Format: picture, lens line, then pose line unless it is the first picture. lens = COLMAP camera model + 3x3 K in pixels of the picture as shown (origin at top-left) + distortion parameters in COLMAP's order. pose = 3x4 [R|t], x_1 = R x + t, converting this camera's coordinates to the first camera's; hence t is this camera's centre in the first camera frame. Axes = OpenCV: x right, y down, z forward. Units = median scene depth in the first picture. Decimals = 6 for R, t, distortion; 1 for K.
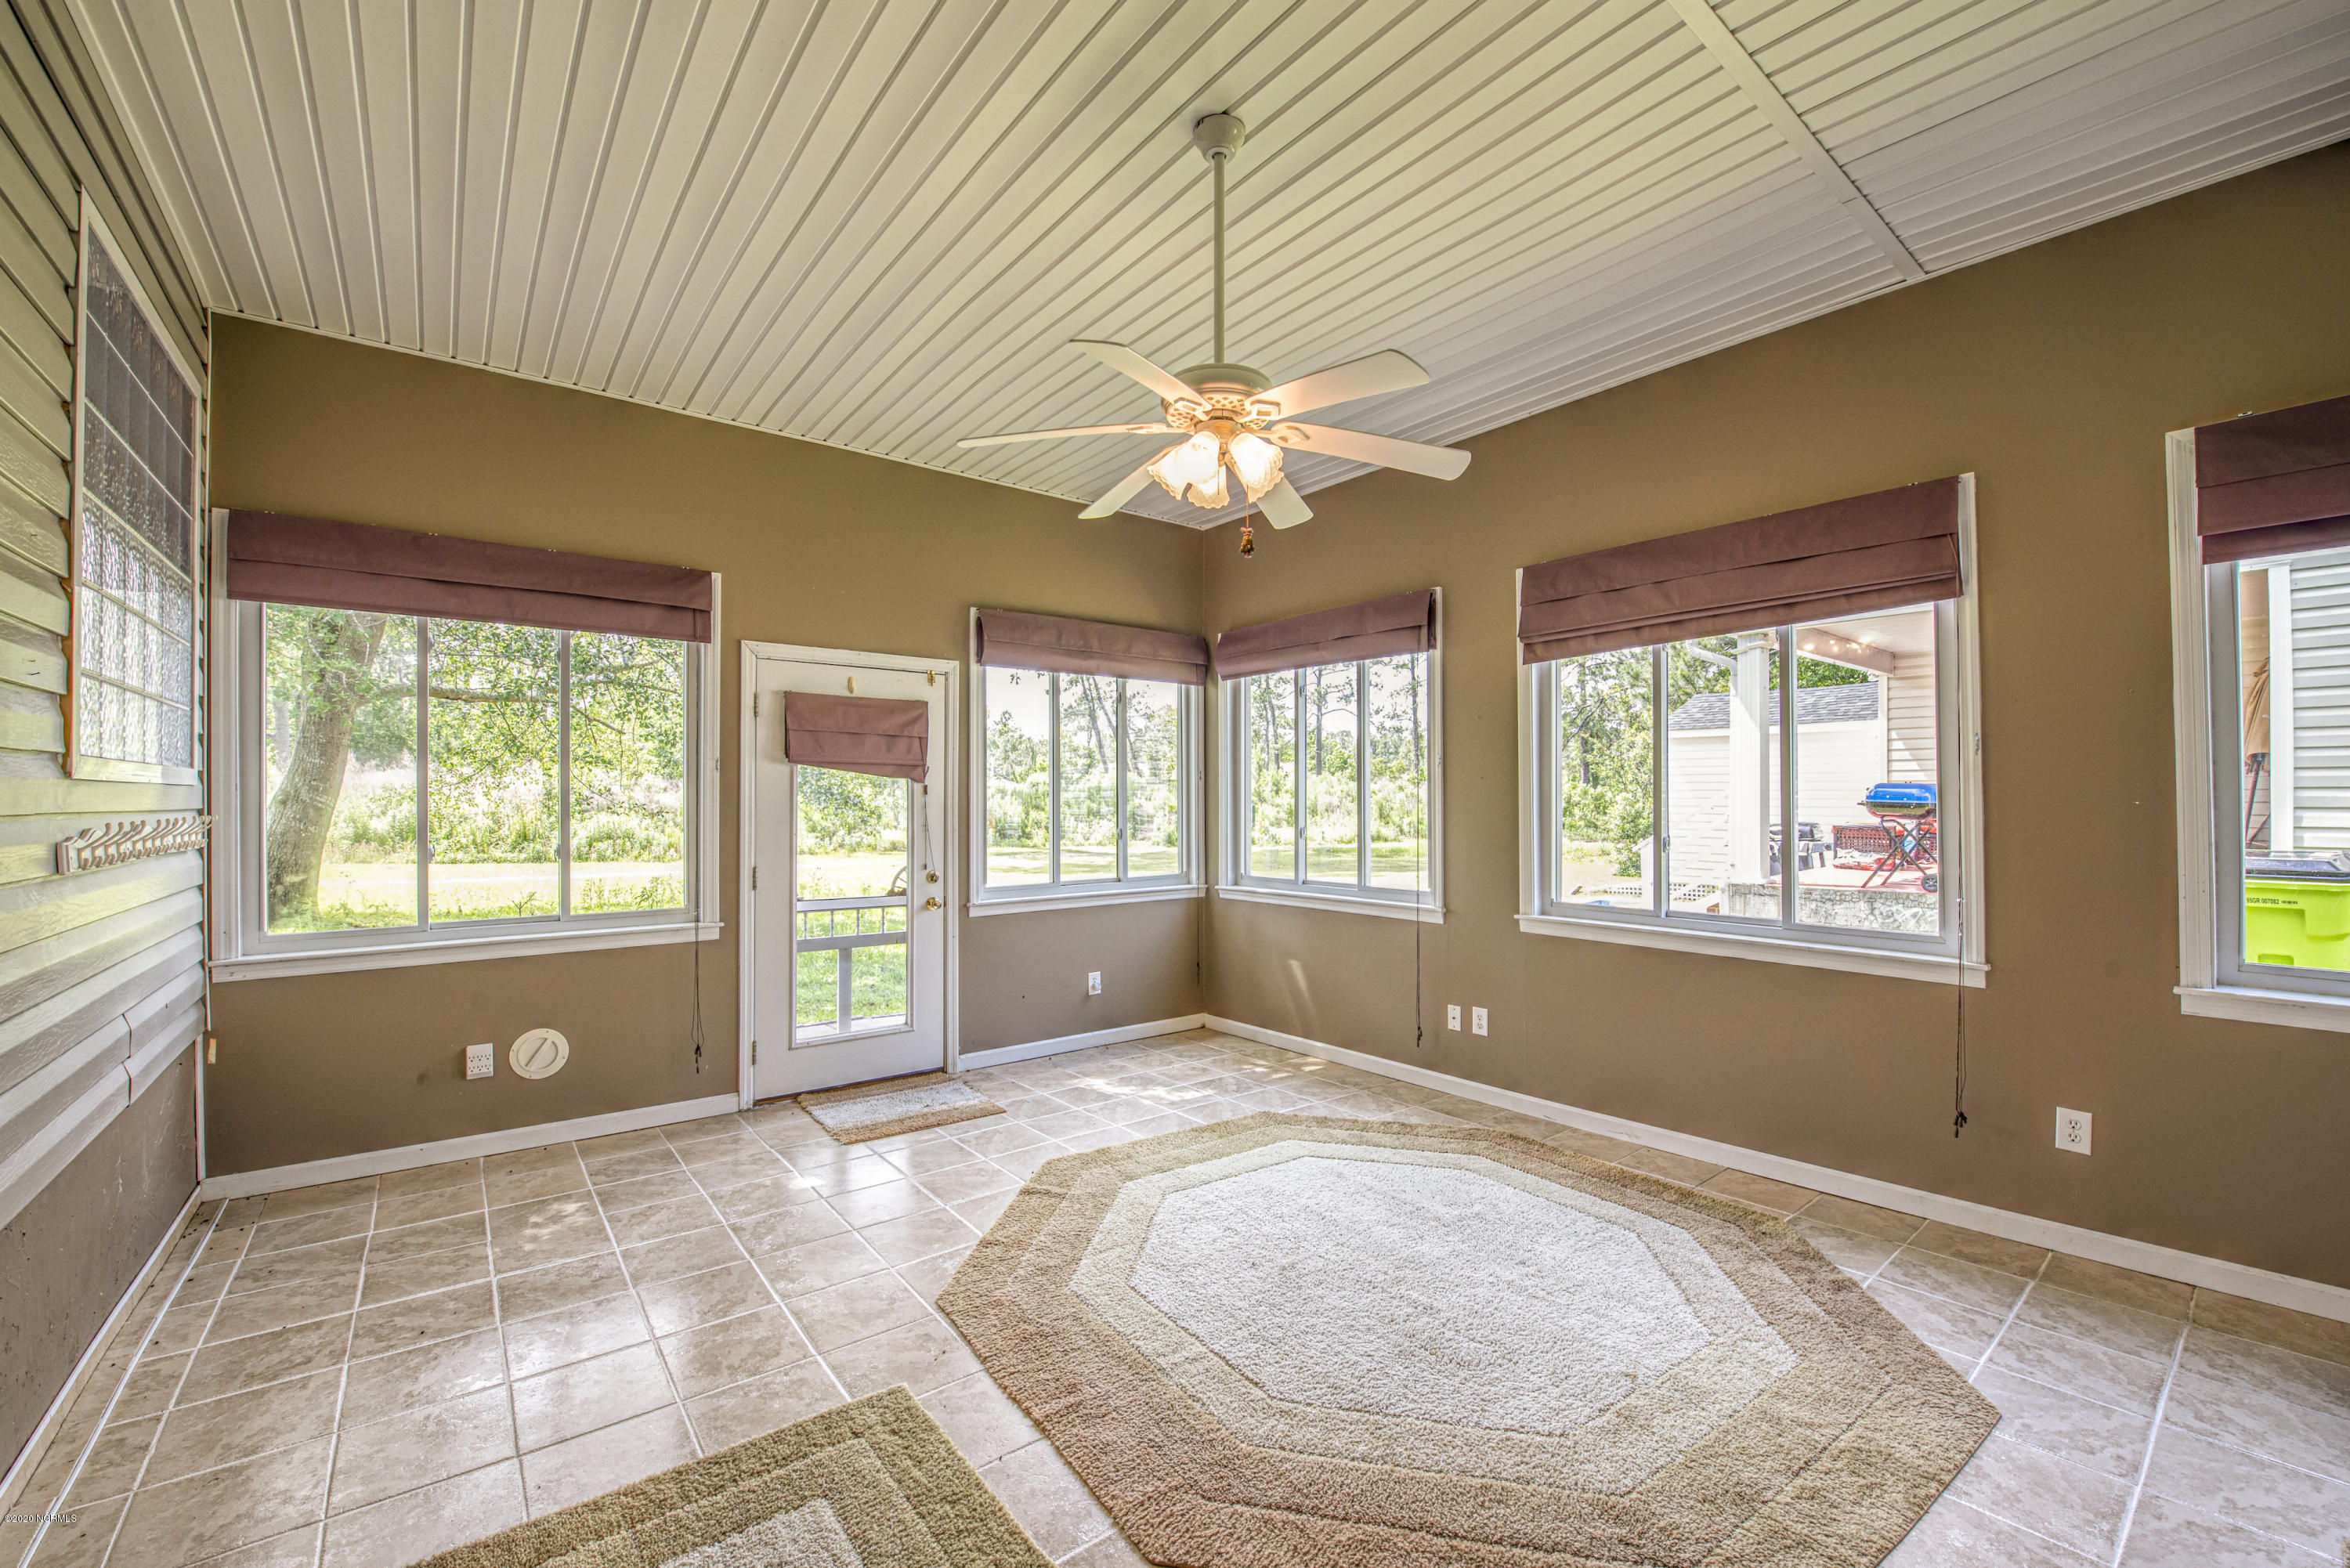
lens RADIAL K [[934.9, 0, 1178.5], [0, 934.9, 786.1], [0, 0, 1]] dist [-0.019170, -0.001793]
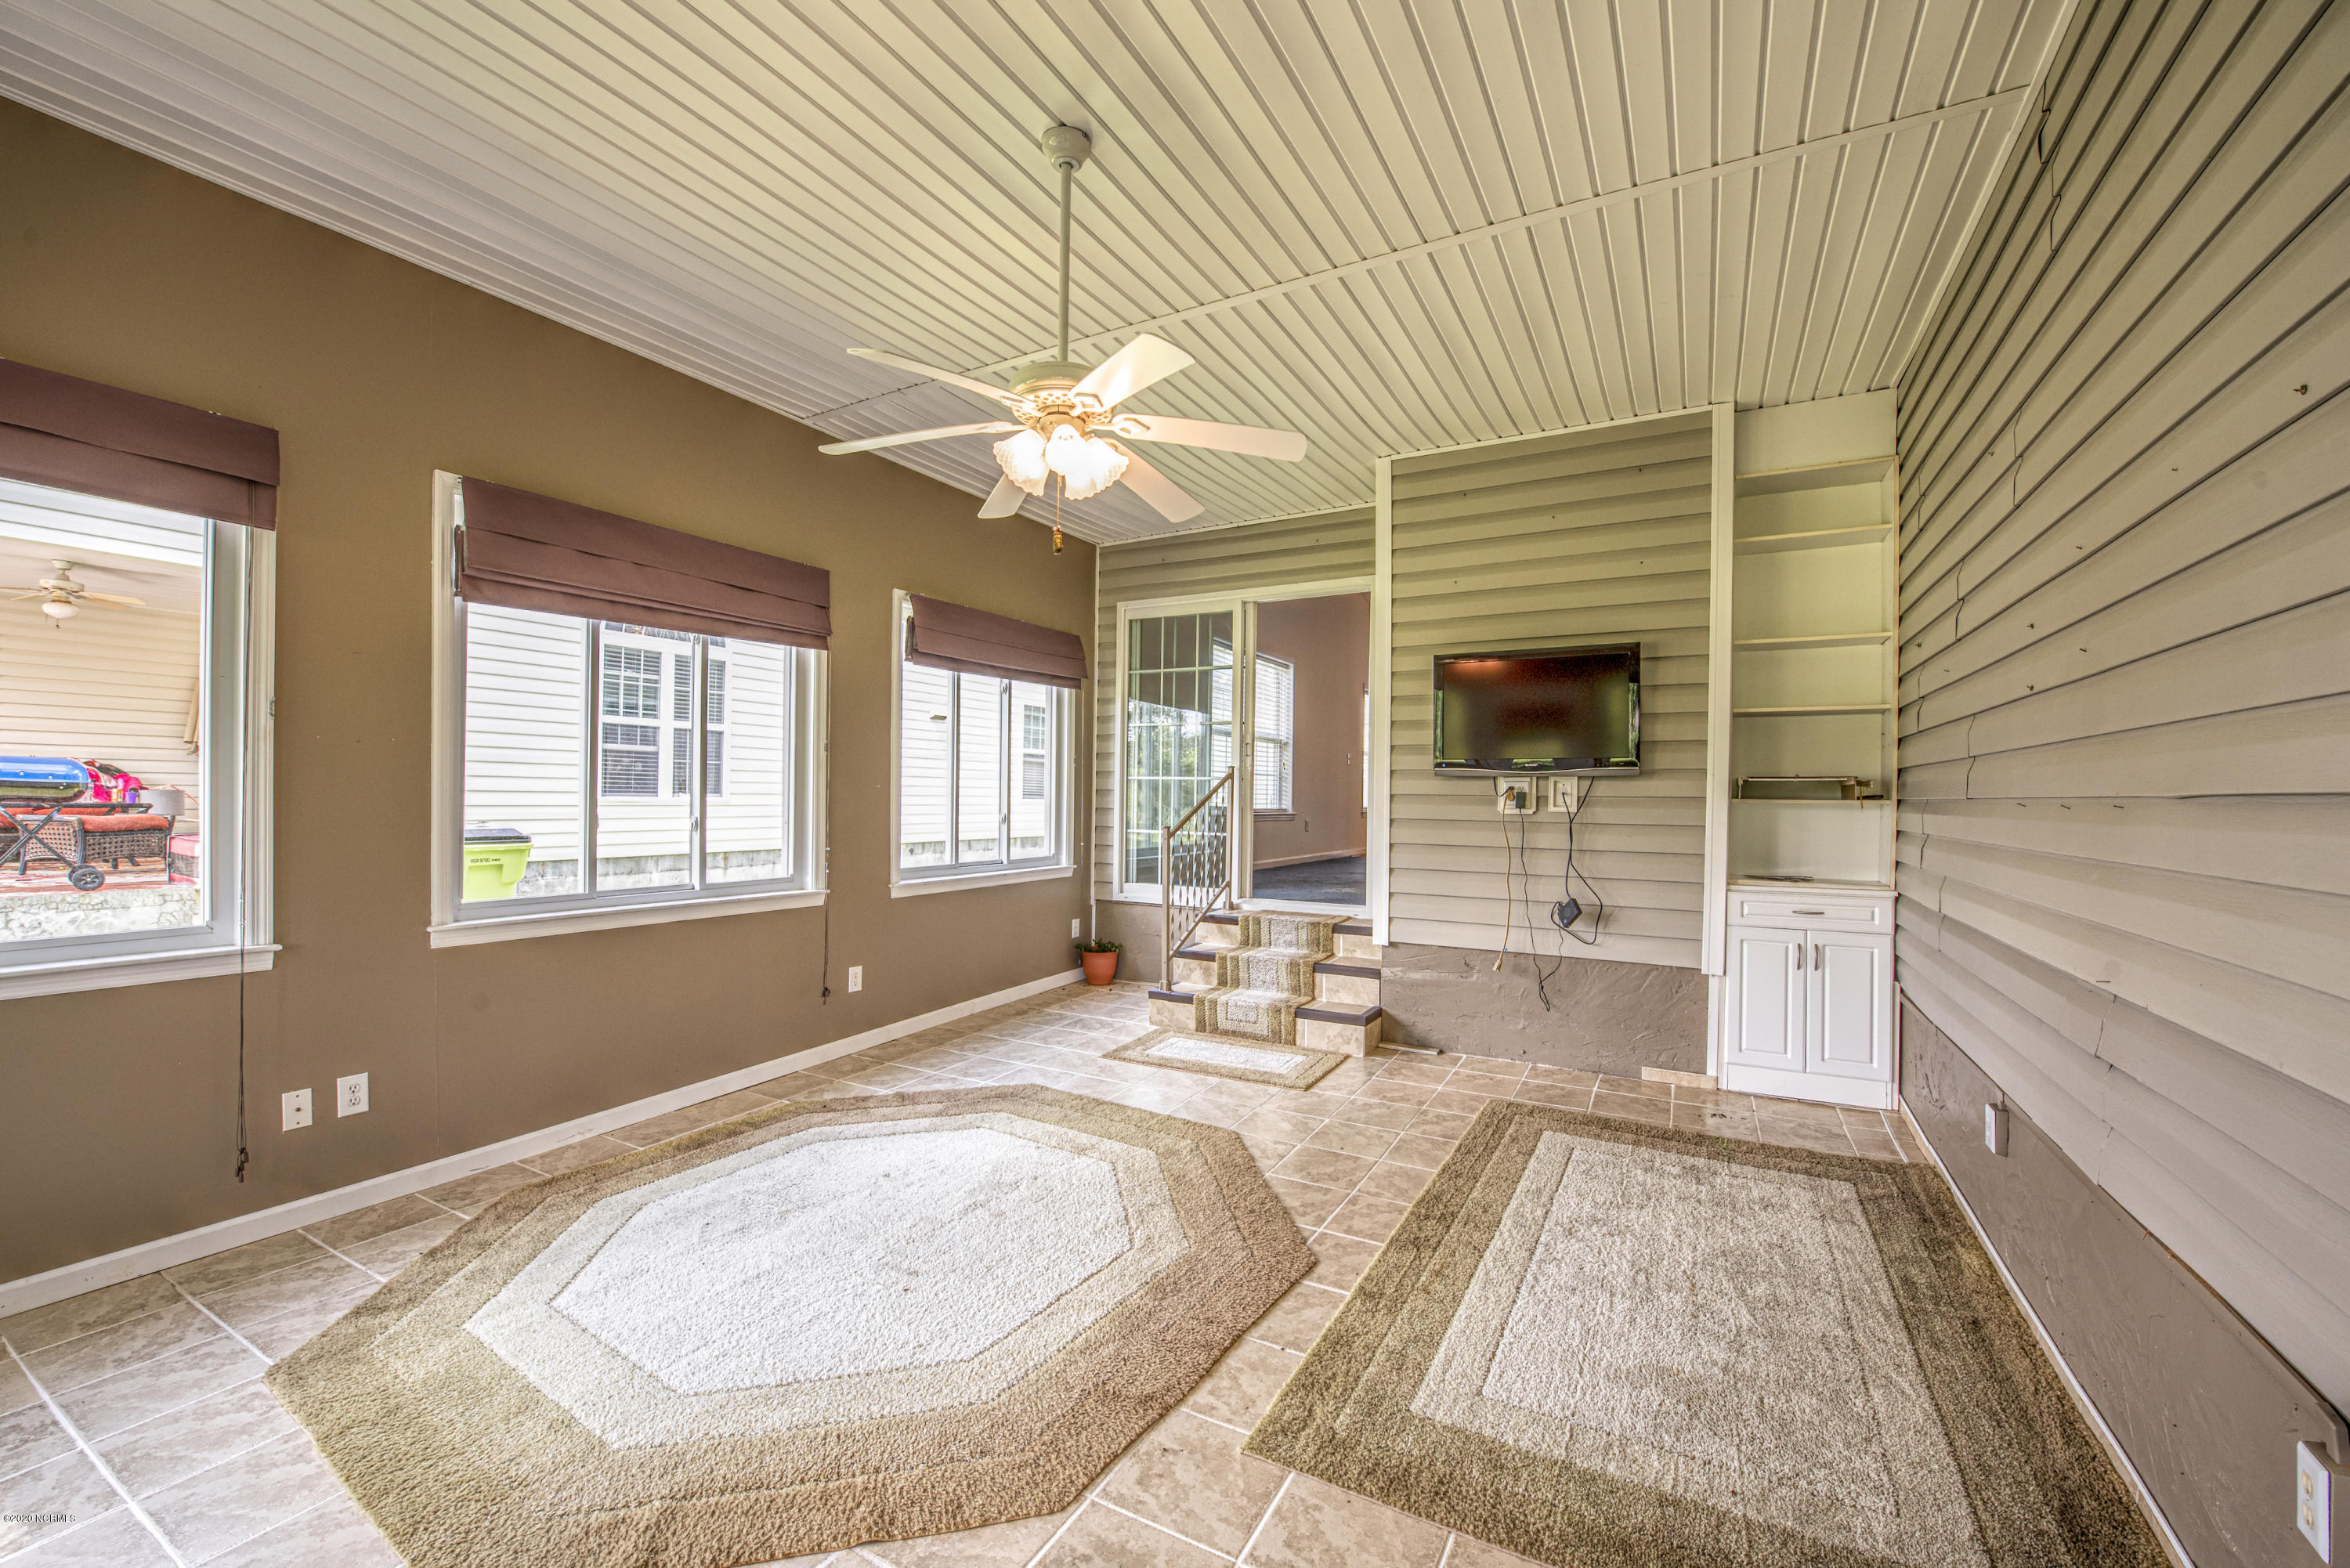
lens RADIAL K [[934.9, 0, 1185.9], [0, 934.9, 791.8], [0, 0, 1]] dist [-0.019170, -0.001793]
pose [[-0.382135, -0.008065, 0.924071, -0.697895], [-0.031063, 0.999509, -0.004122, 0.014035], [-0.923584, -0.030279, -0.382198, 0.898017]]
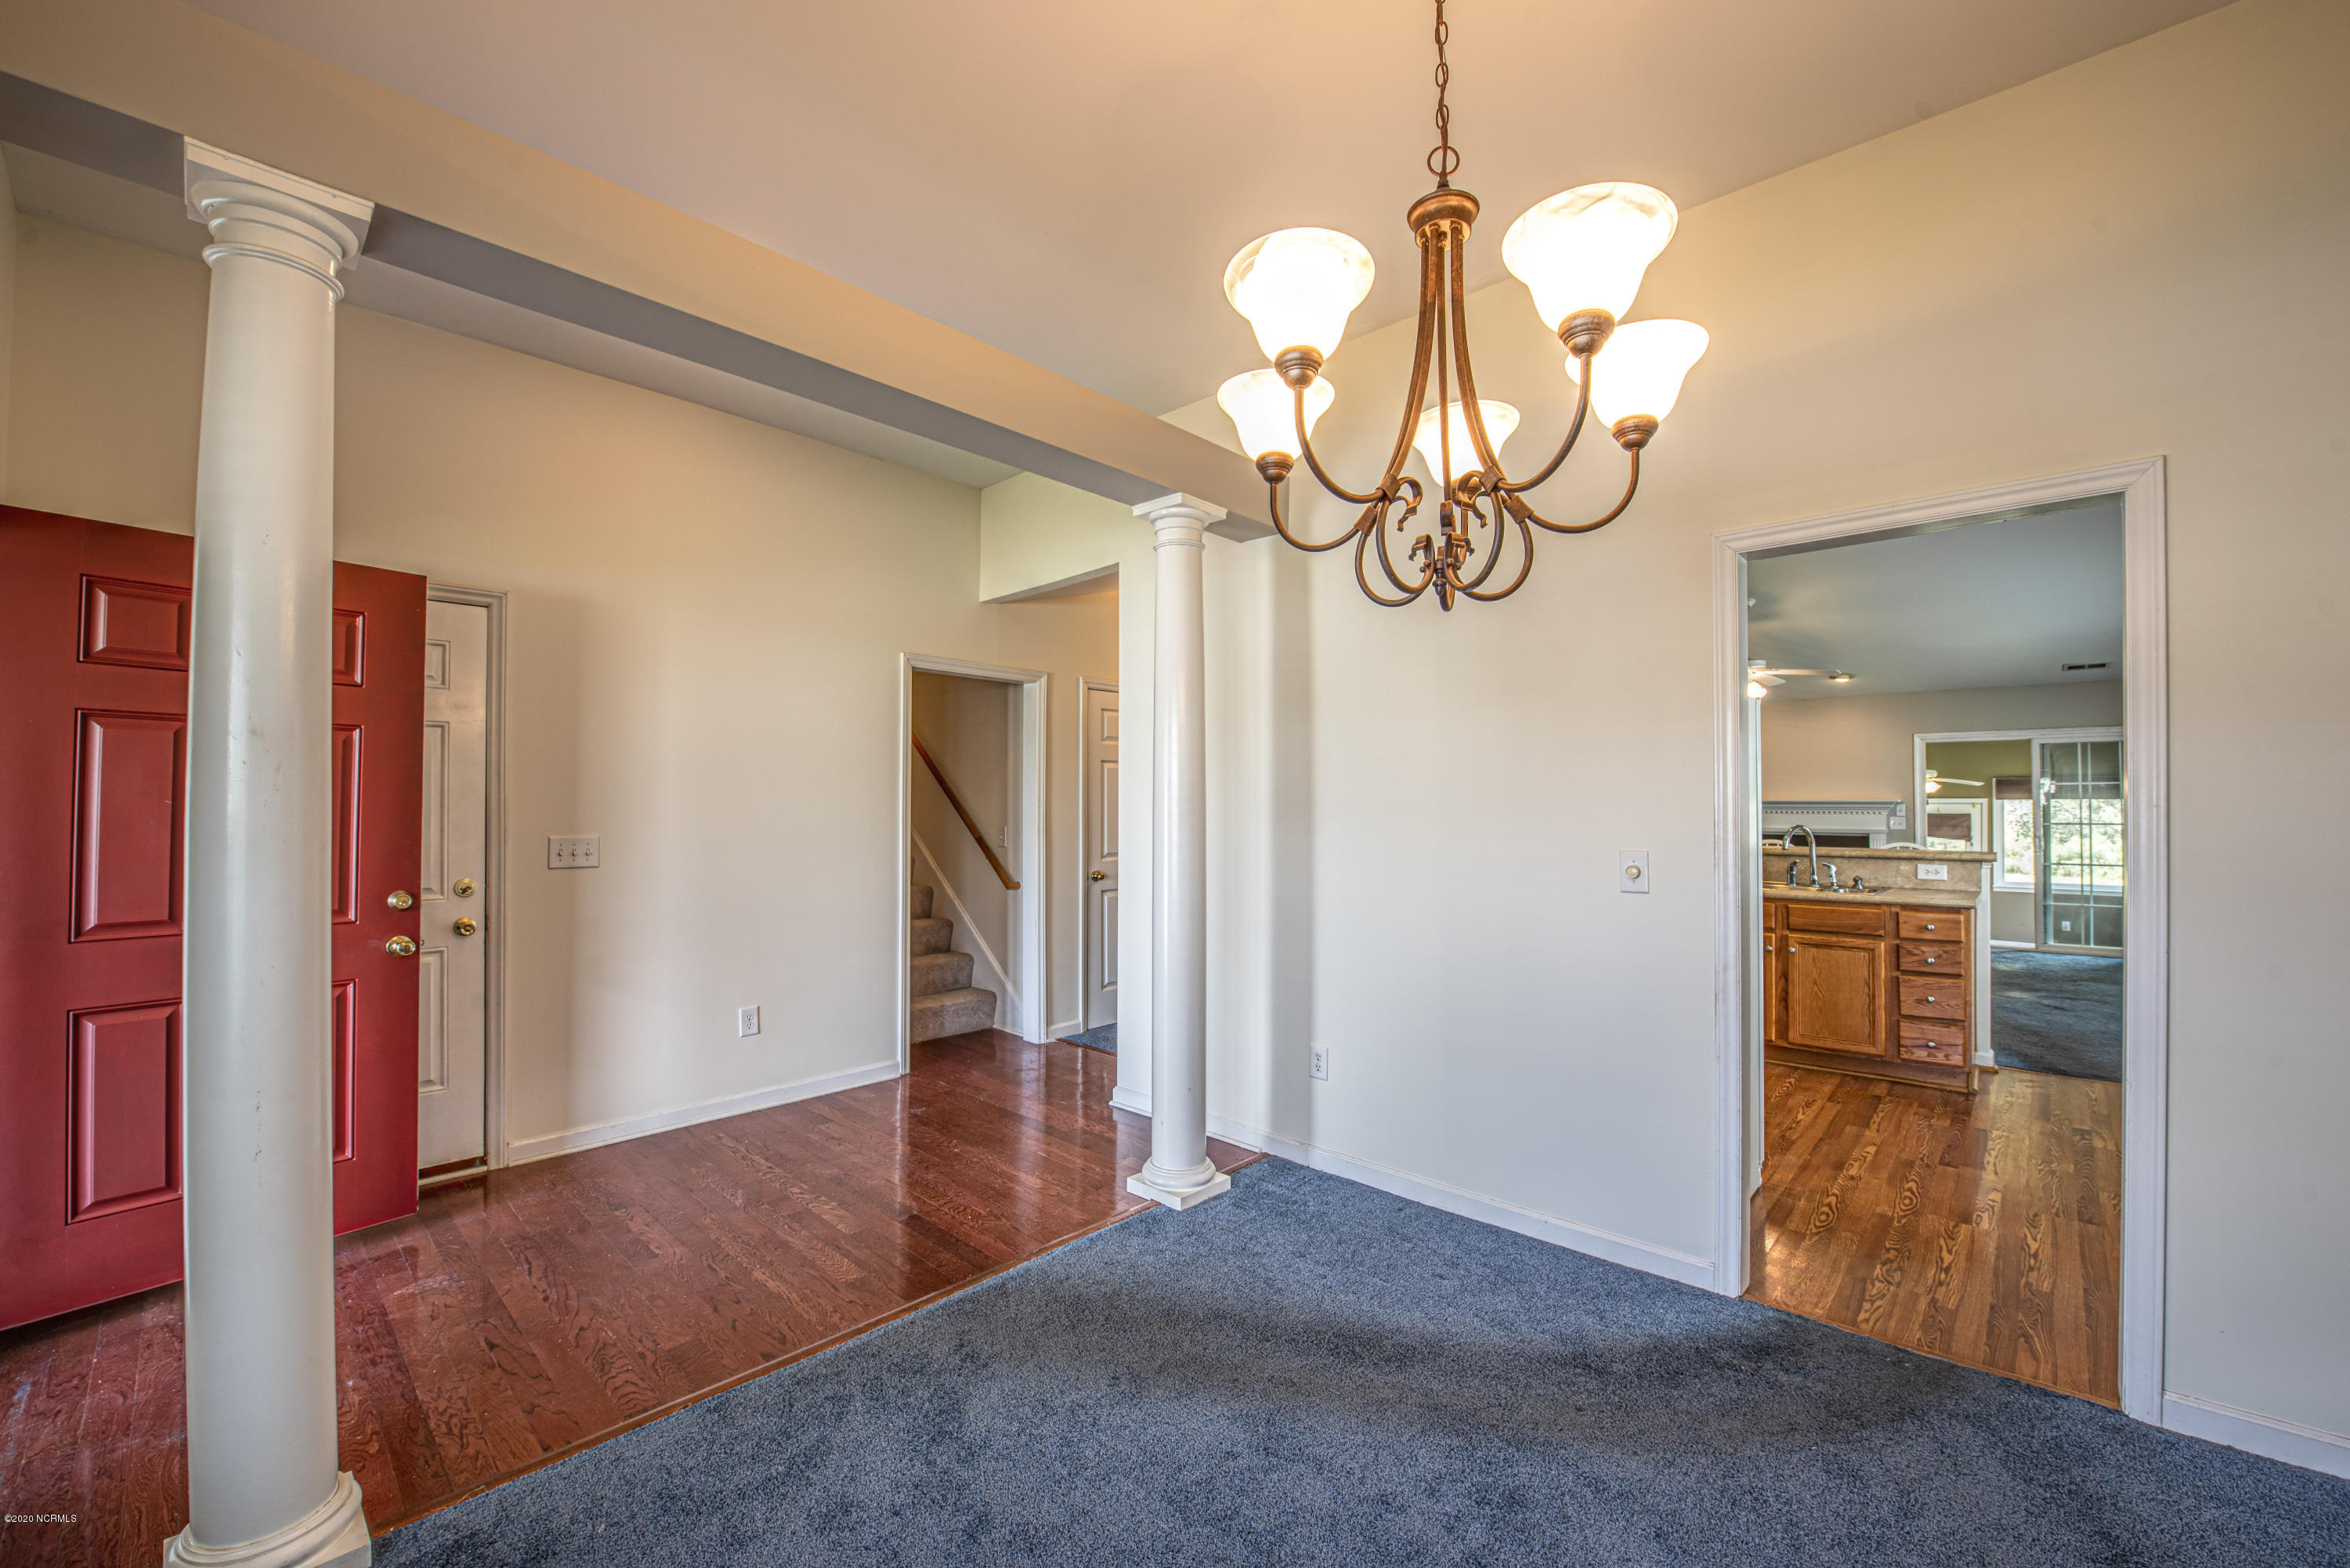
lens RADIAL K [[934.9, 0, 1185.0], [0, 934.9, 793.4], [0, 0, 1]] dist [-0.019170, -0.001793]
pose [[0.157190, -0.007103, -0.987543, 1.074119], [0.005194, 0.999966, -0.006366, -0.075769], [0.987555, -0.004128, 0.157222, -0.904384]]
